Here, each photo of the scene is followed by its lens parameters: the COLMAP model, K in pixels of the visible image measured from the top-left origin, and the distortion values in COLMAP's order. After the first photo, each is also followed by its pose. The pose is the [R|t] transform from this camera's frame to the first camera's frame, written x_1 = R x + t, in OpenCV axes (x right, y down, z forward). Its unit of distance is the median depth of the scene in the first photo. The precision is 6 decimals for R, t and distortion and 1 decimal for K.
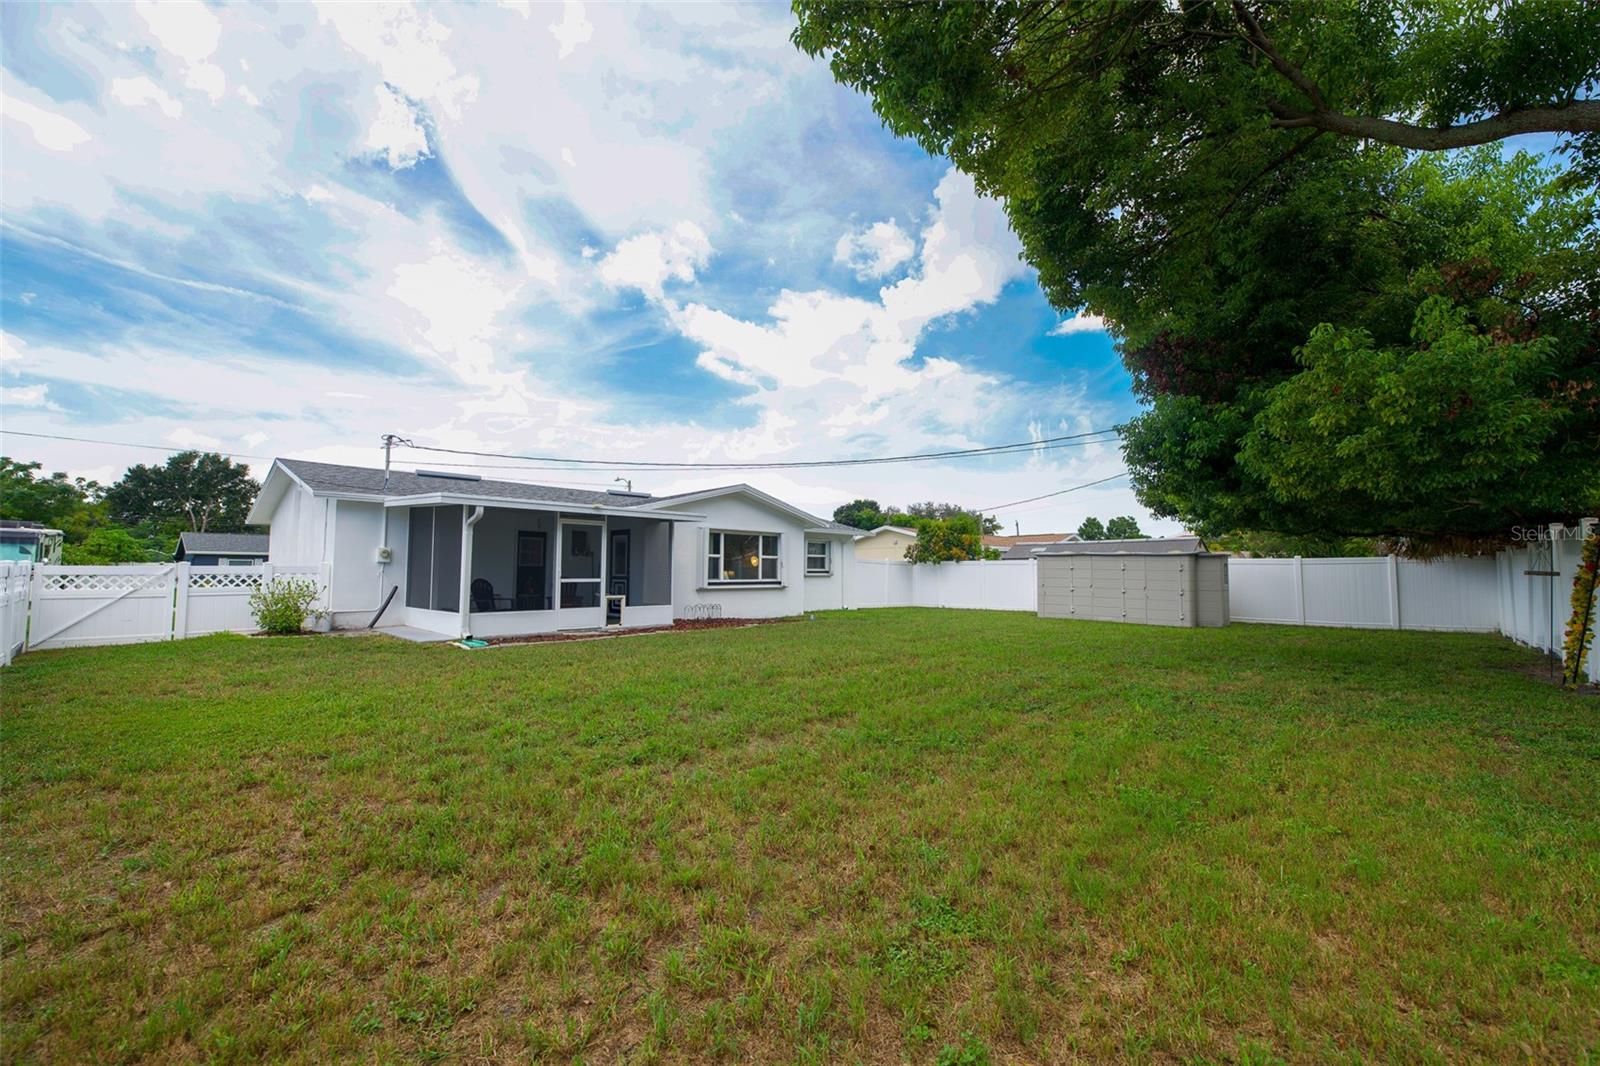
lens RADIAL K [[647.9, 0, 806.8], [0, 647.9, 521.4], [0, 0, 1]] dist [0.021359, -0.009819]
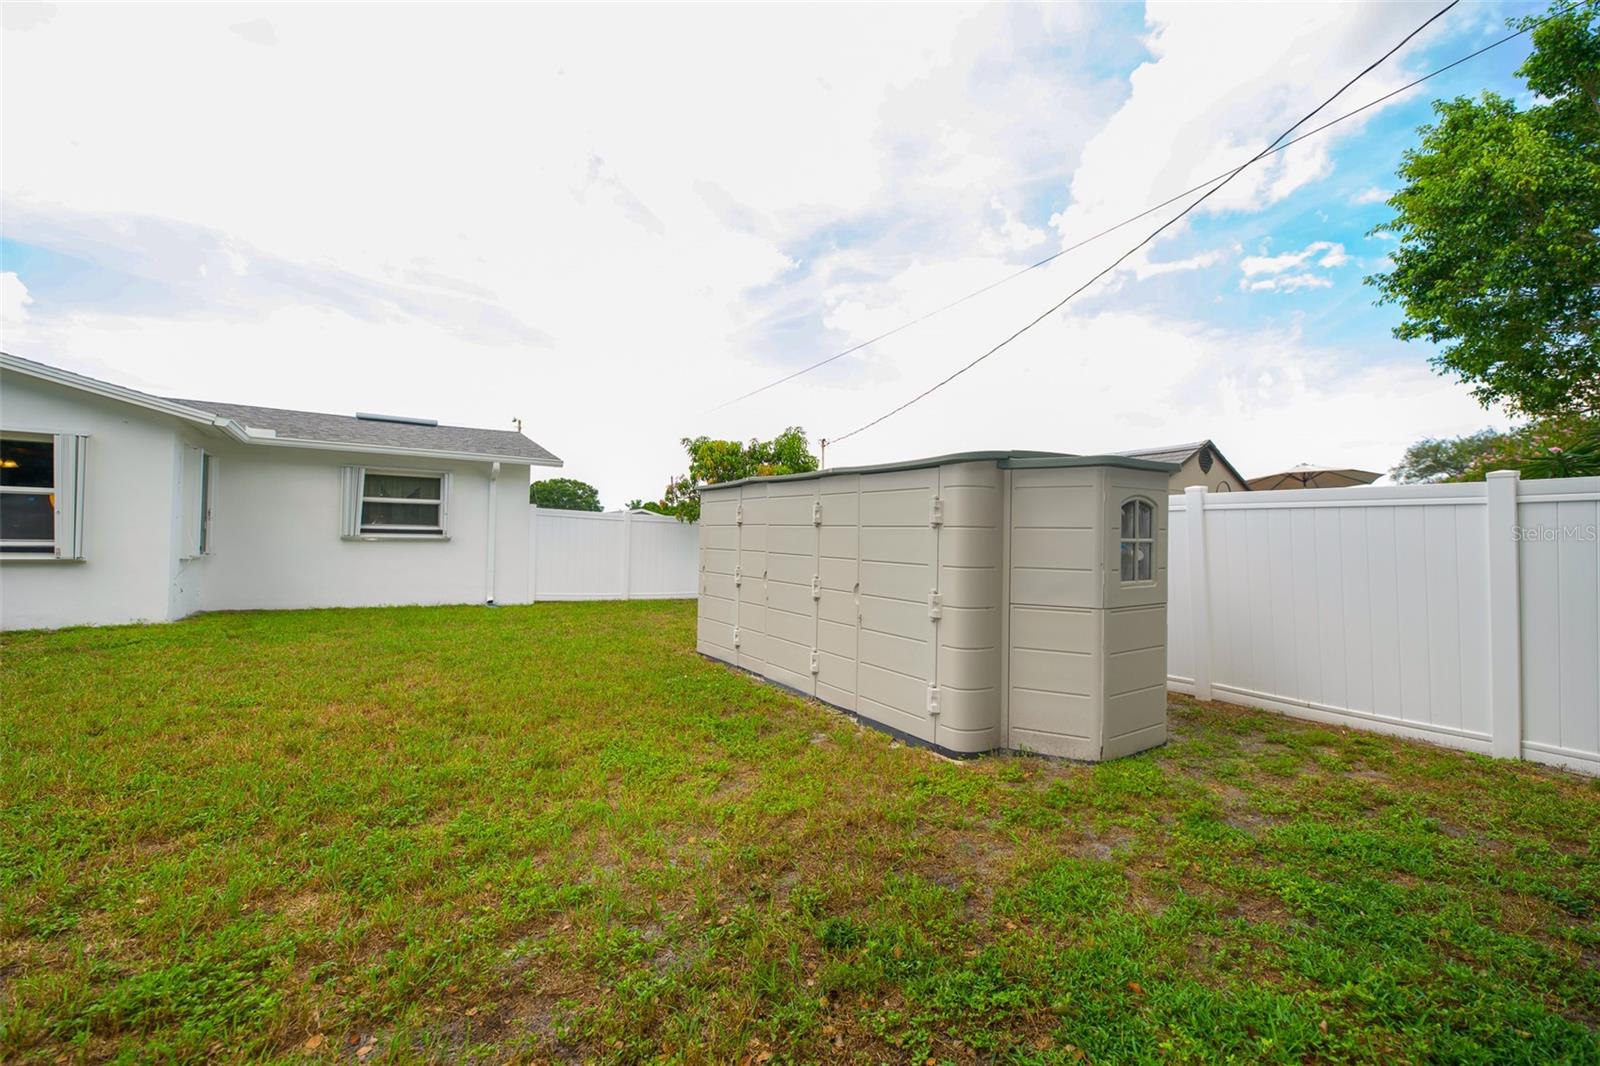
lens RADIAL K [[647.9, 0, 798.5], [0, 647.9, 527.5], [0, 0, 1]] dist [0.021359, -0.009819]
pose [[0.972112, 0.008771, -0.234355, 0.486397], [0.004655, 0.998382, 0.056673, 0.051788], [0.234473, -0.056183, 0.970498, 0.620252]]
